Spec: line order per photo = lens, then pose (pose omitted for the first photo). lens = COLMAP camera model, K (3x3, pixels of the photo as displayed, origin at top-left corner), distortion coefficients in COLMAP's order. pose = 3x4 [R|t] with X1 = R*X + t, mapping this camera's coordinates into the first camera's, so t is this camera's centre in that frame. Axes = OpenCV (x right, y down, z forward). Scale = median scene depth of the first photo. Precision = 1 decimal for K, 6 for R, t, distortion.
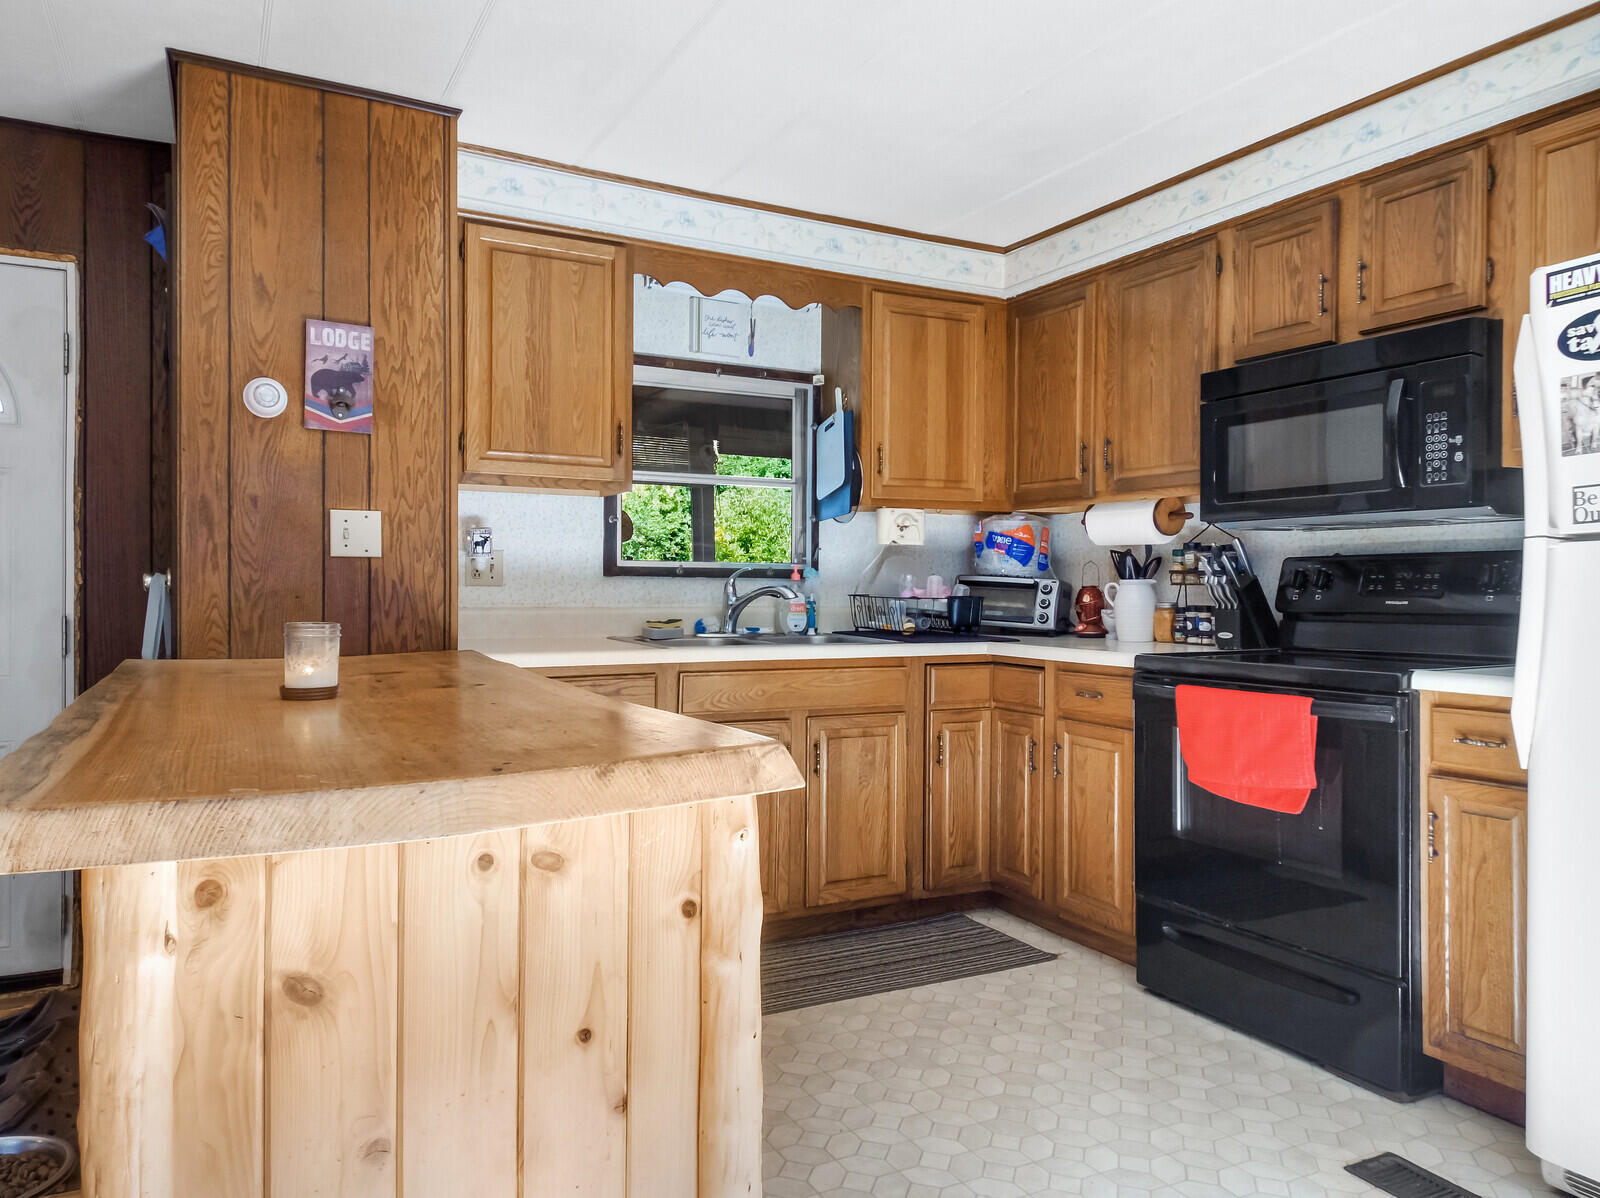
lens RADIAL K [[1129.5, 0, 800.0], [0, 1129.5, 599.0], [0, 0, 1]] dist [0.059873, -0.094804]
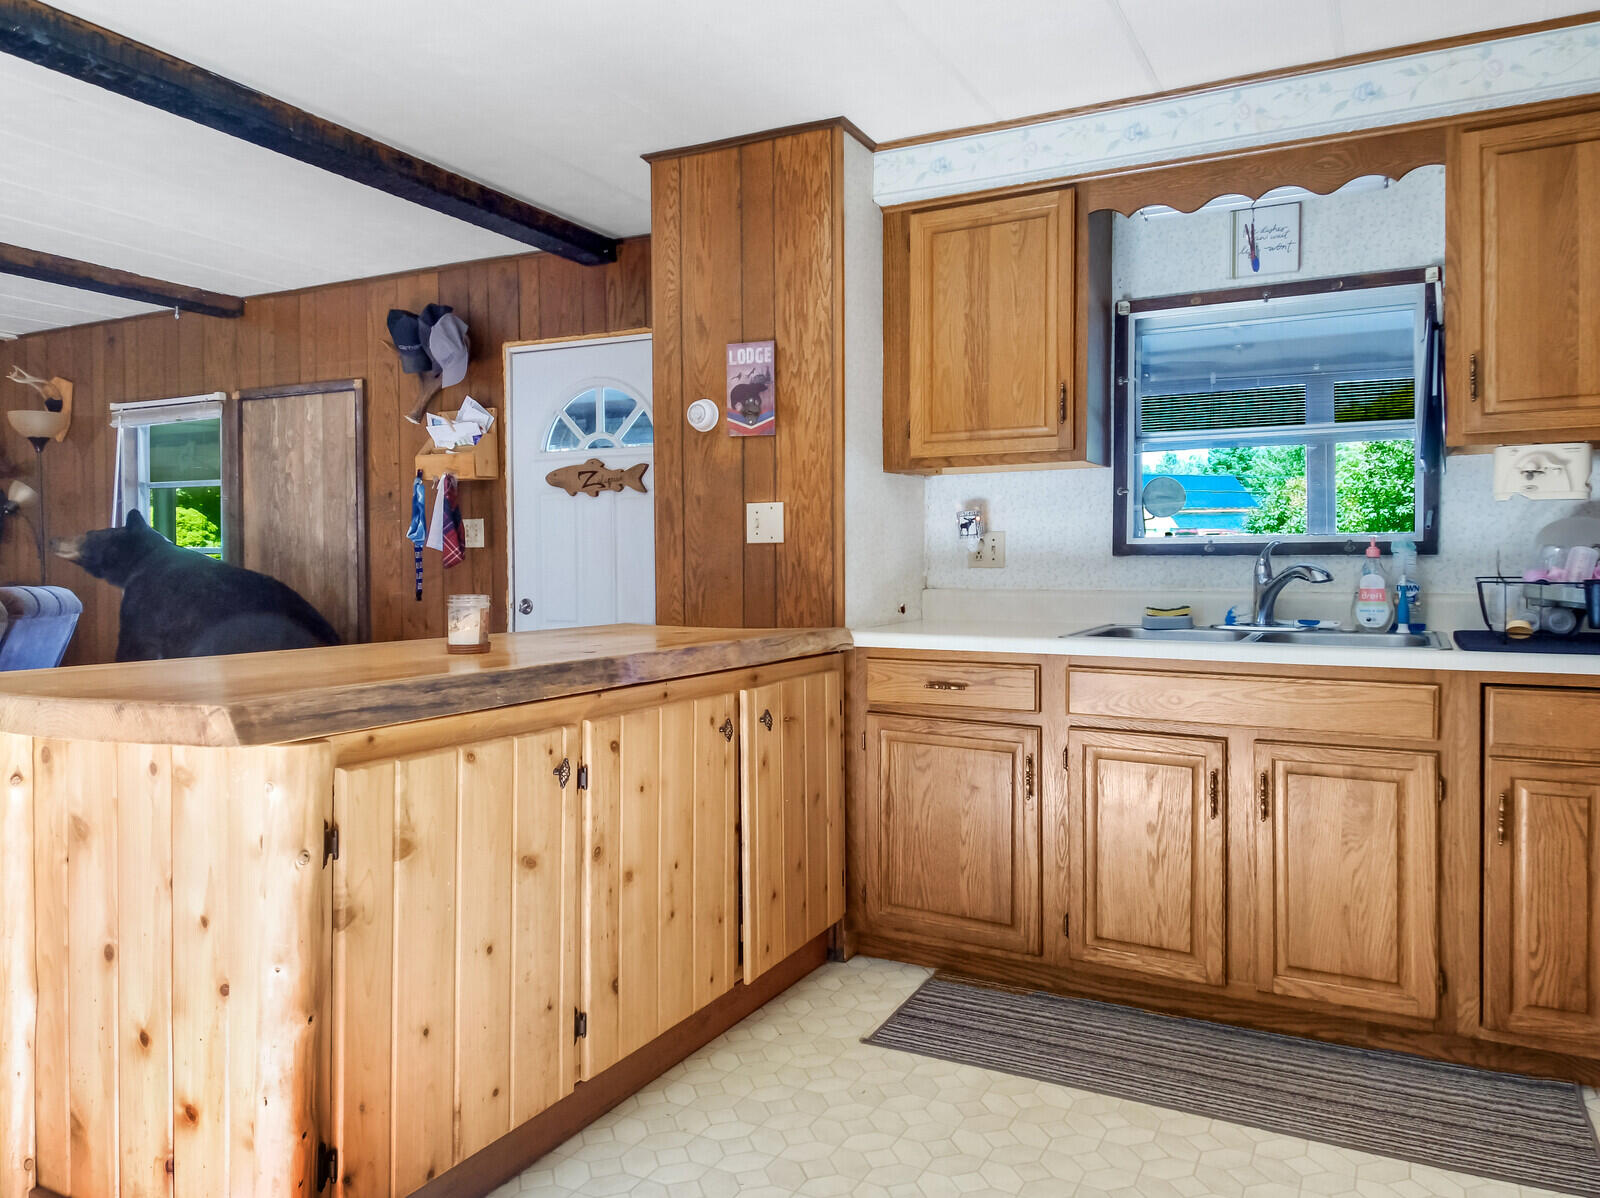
lens RADIAL K [[1127.9, 0, 792.0], [0, 1127.9, 585.3], [0, 0, 1]] dist [0.068228, -0.082434]
pose [[0.548981, 0.007492, -0.835801, 0.564755], [-0.005630, 0.999970, 0.005265, -0.000526], [0.835816, 0.001815, 0.549007, 0.386075]]
